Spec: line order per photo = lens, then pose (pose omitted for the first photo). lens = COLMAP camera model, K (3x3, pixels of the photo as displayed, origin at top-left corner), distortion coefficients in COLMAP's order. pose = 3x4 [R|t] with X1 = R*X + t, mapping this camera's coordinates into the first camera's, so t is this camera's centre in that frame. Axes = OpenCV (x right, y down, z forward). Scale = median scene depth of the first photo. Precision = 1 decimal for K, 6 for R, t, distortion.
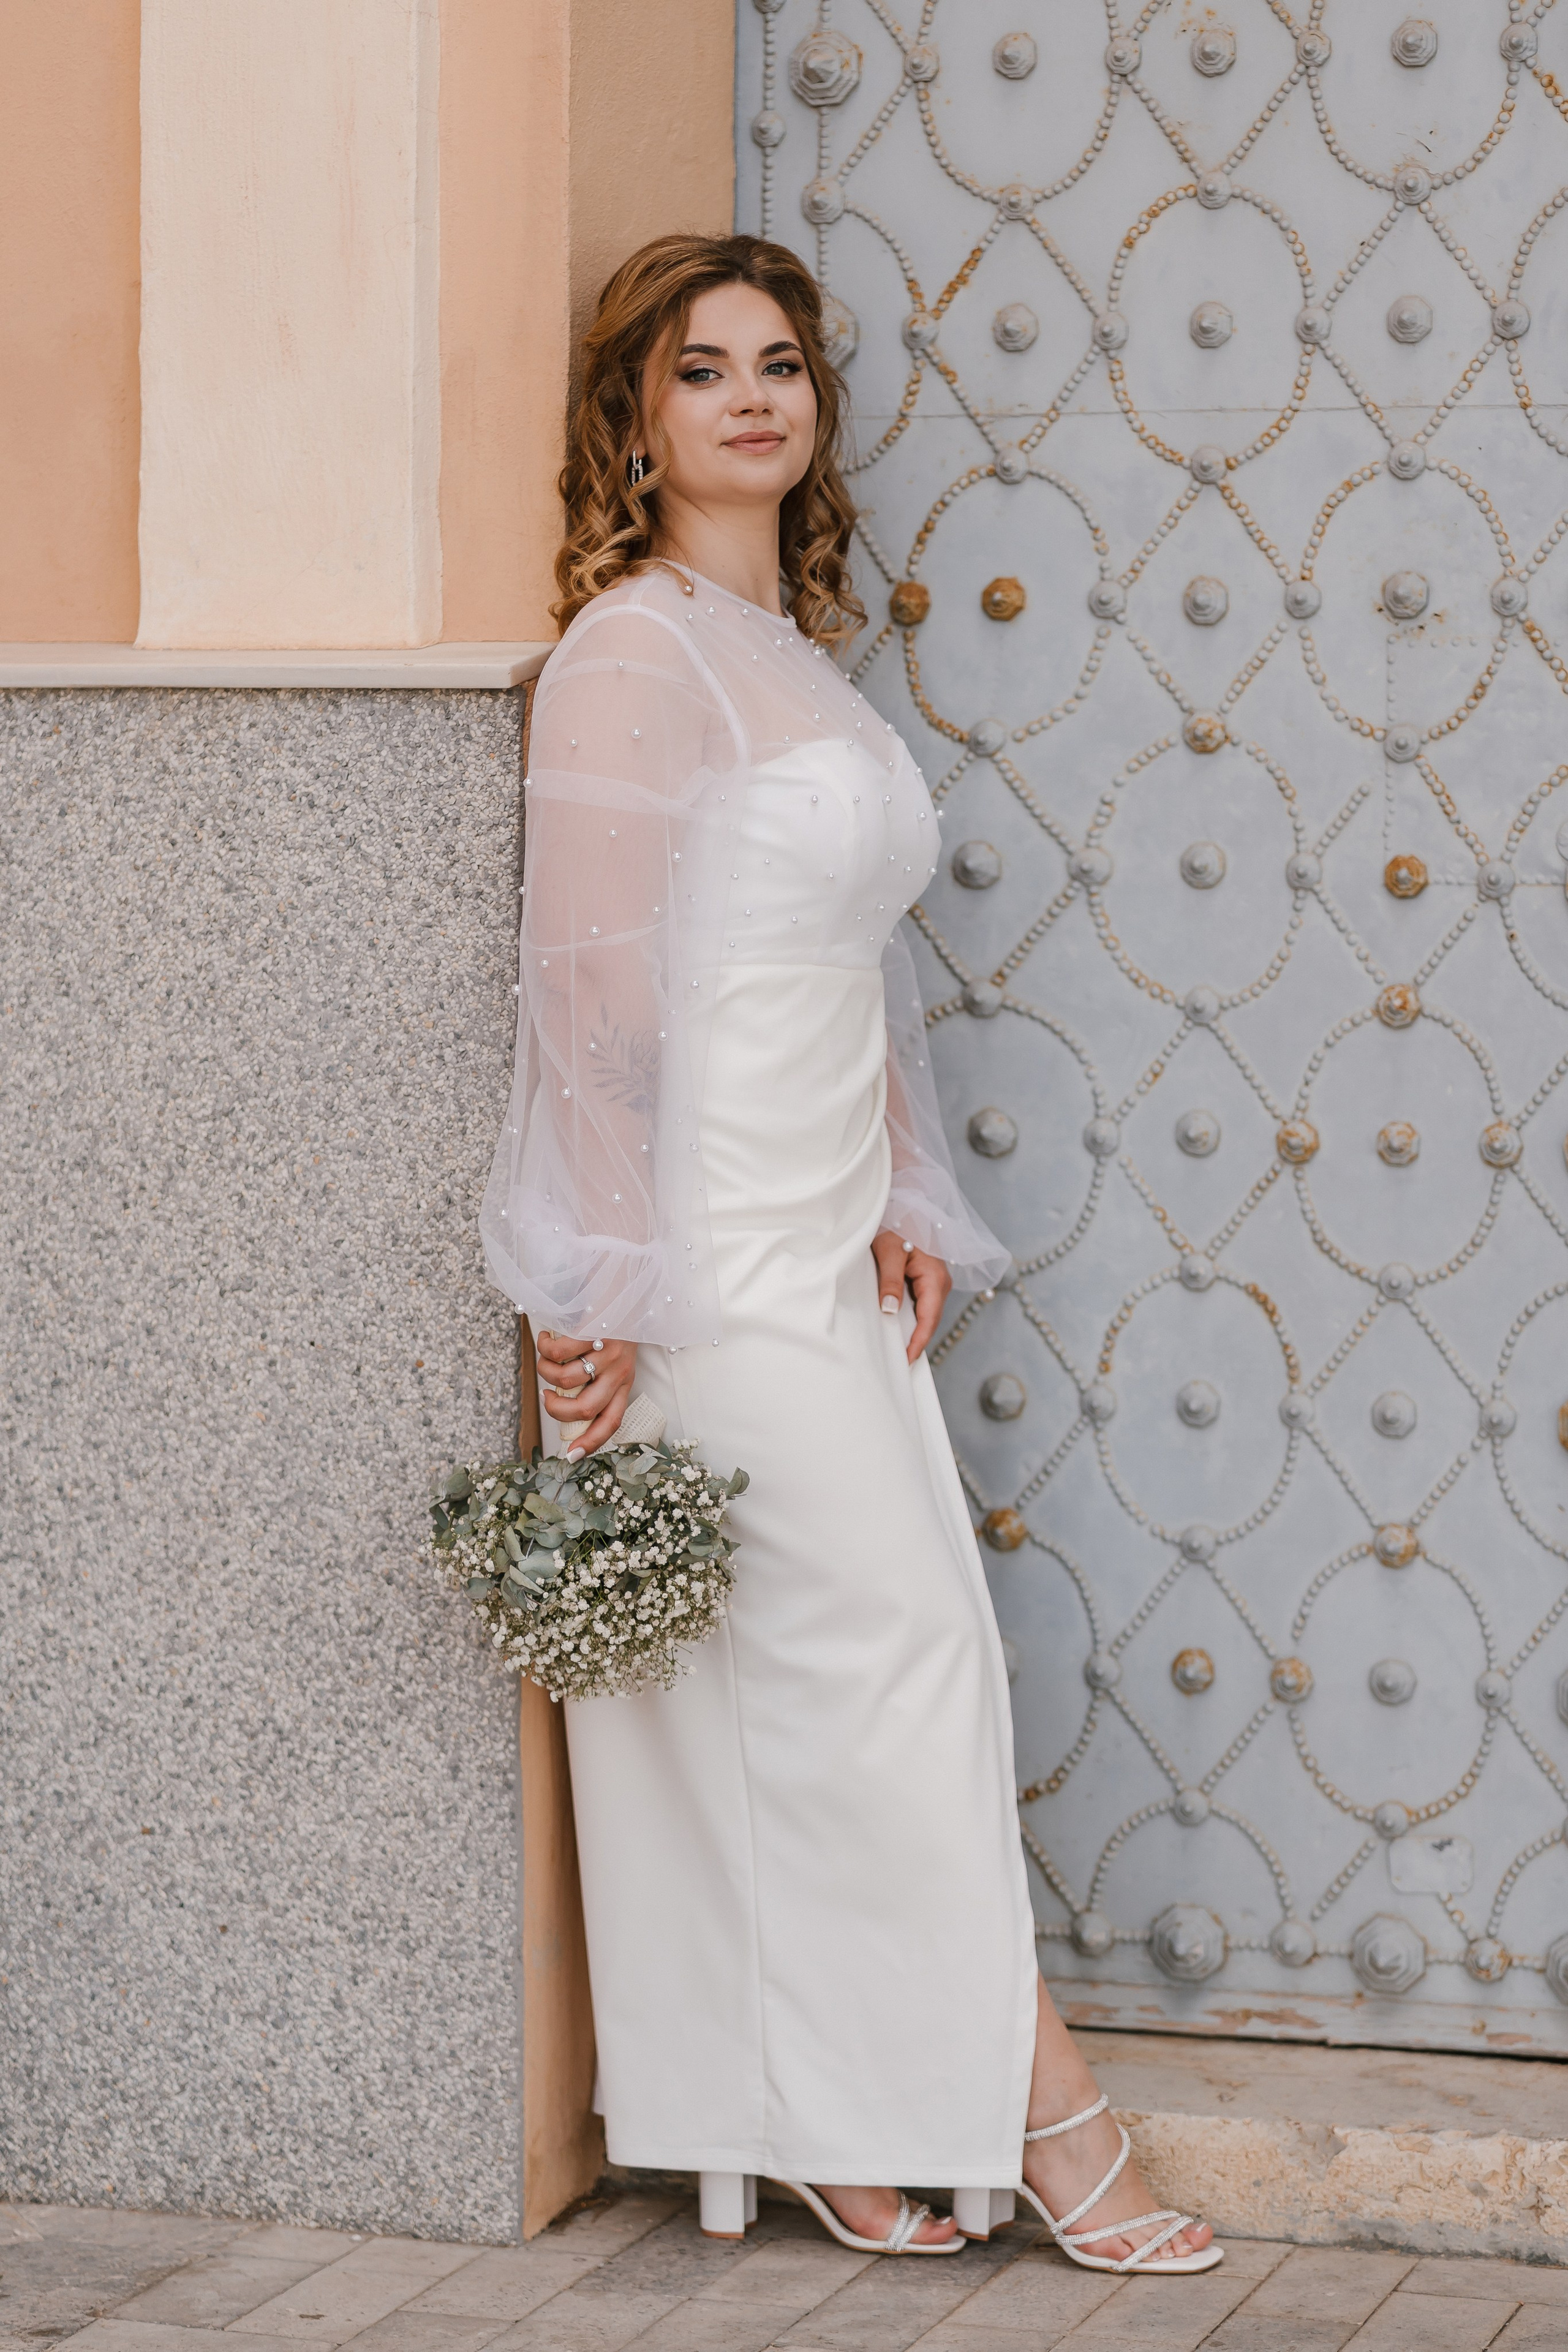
lens RADIAL K [[5365.9, 0, 780.5], [0, 5365.9, 1116.0], [0, 0, 1]] dist [0.062750, -0.248750]
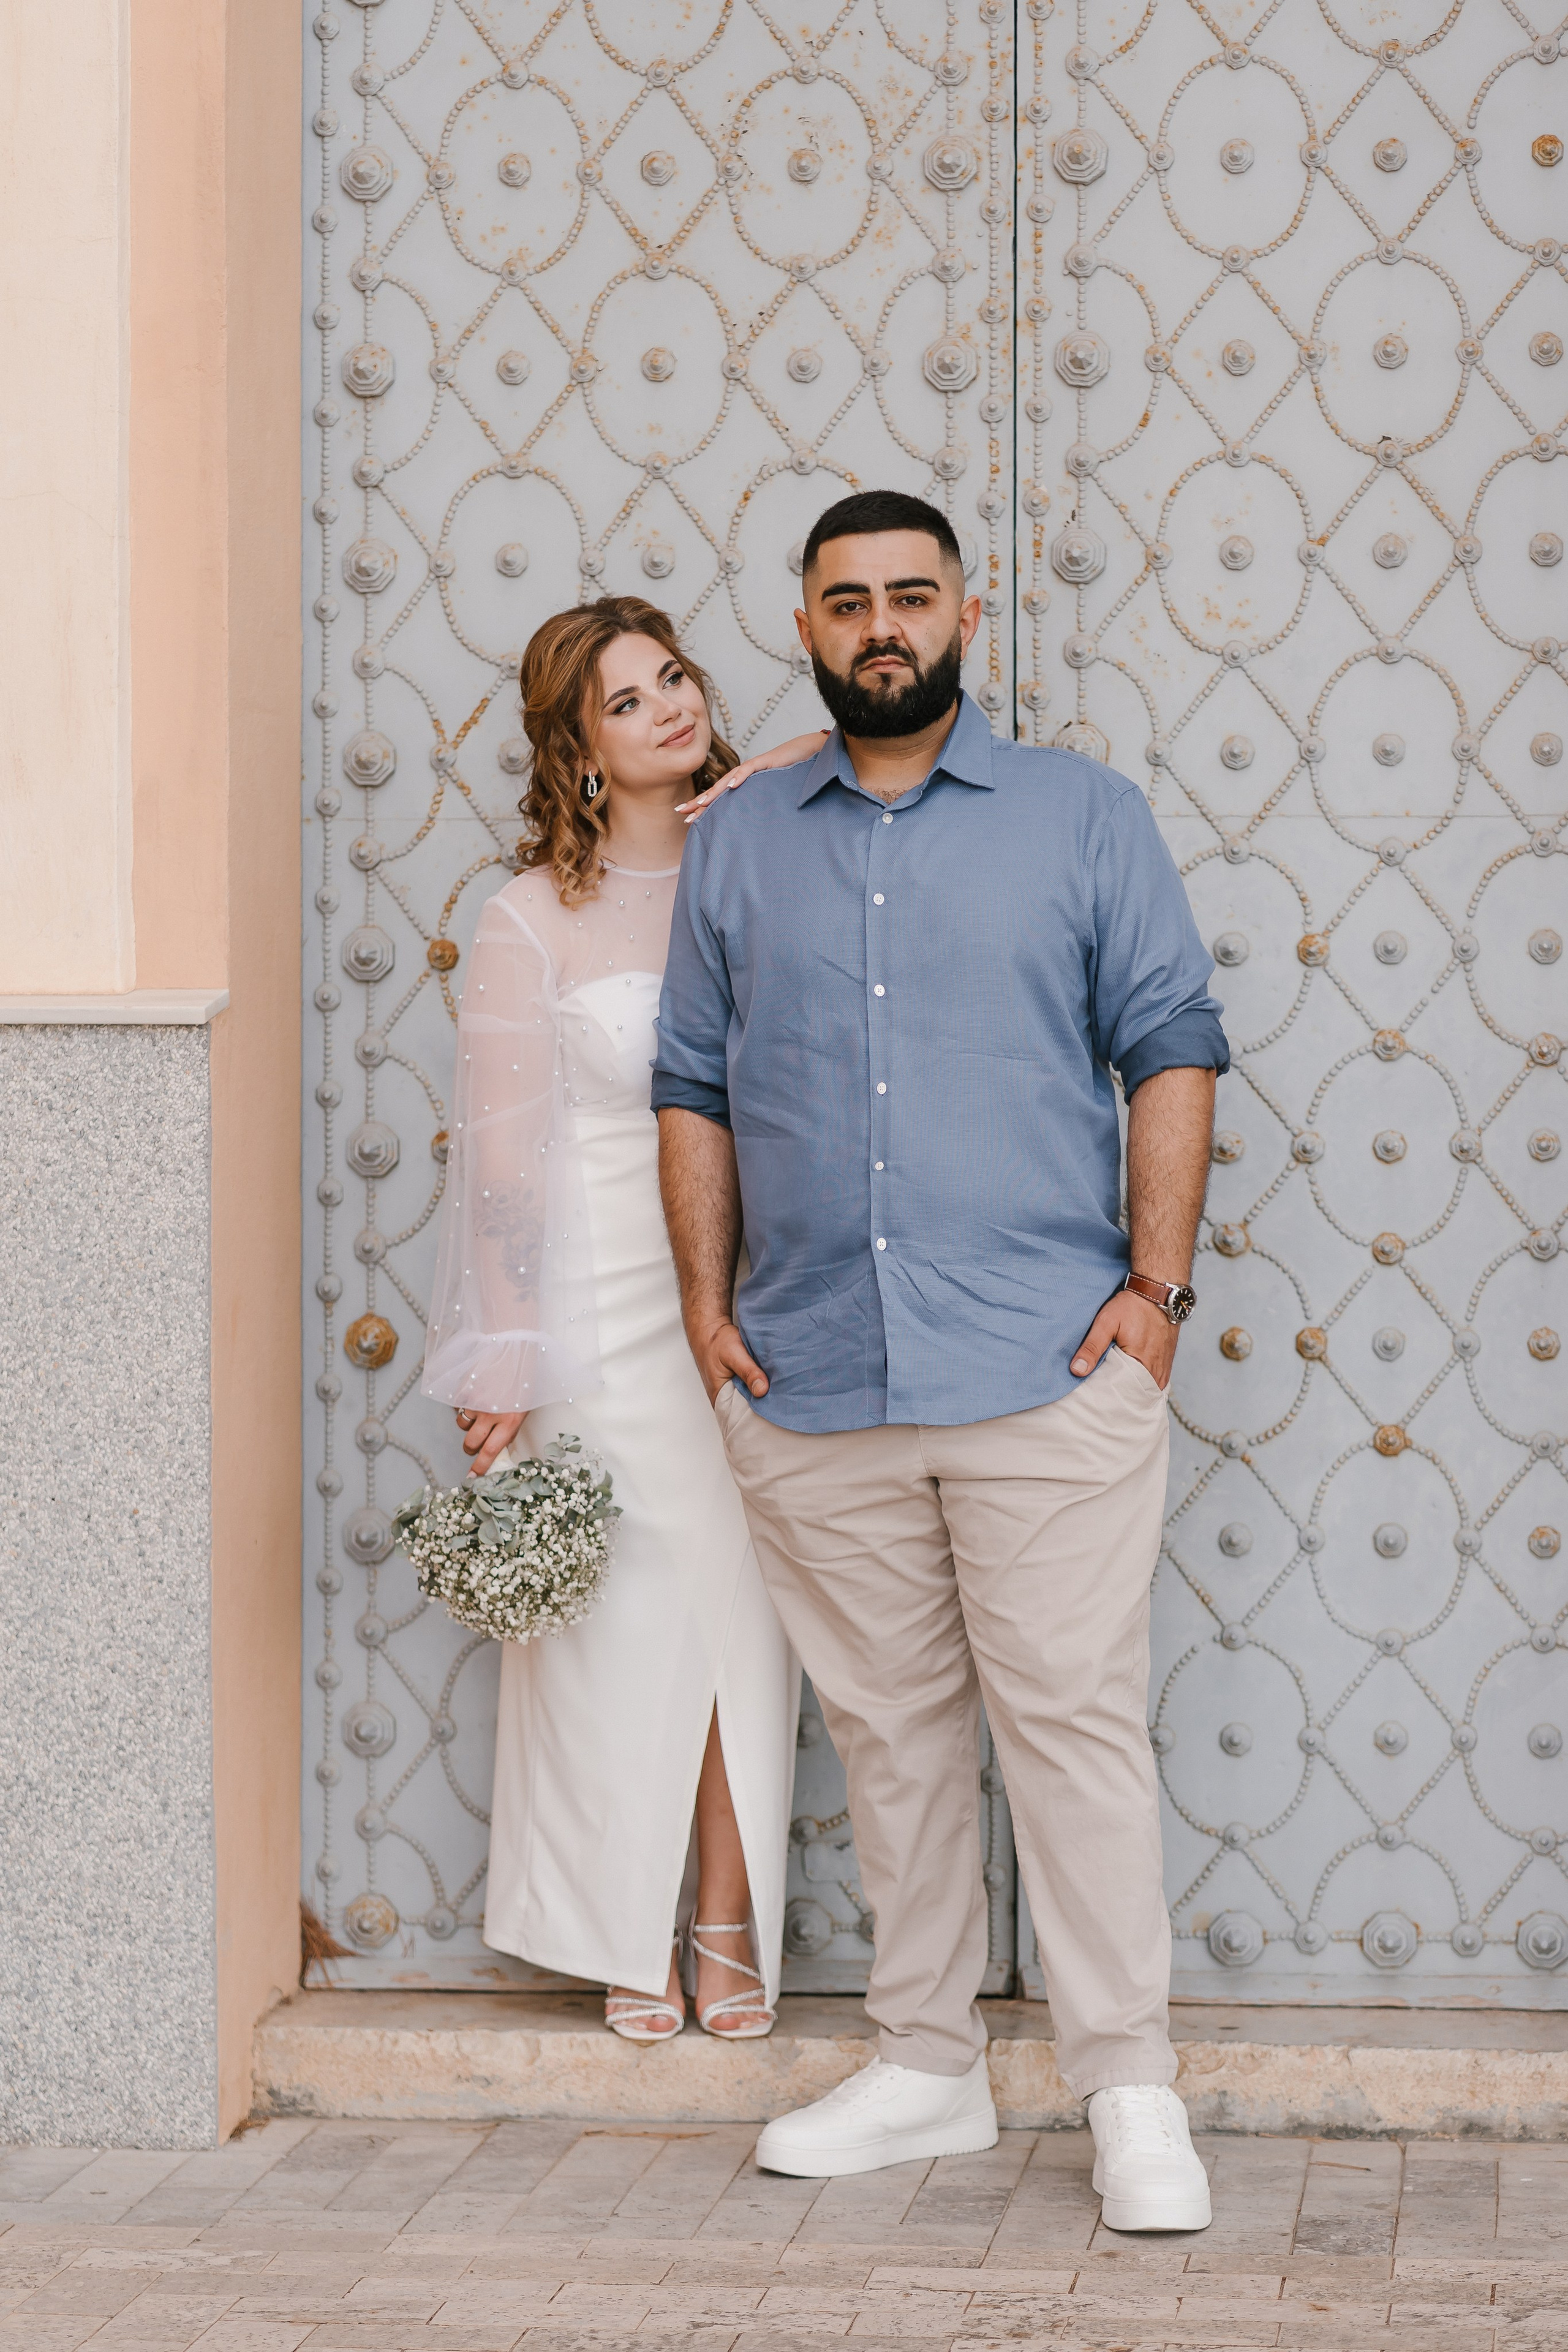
lens RADIAL K [[5365.9, 0, 780.5], [0, 5365.9, 1116.0], [0, 0, 1]] dist [0.062750, -0.248750]
pose [[0.980580, -0.005858, 0.196032, -0.174306], [0.014689, 0.998940, -0.043625, 0.007158], [-0.195568, 0.045657, 0.979627, -0.390638]]
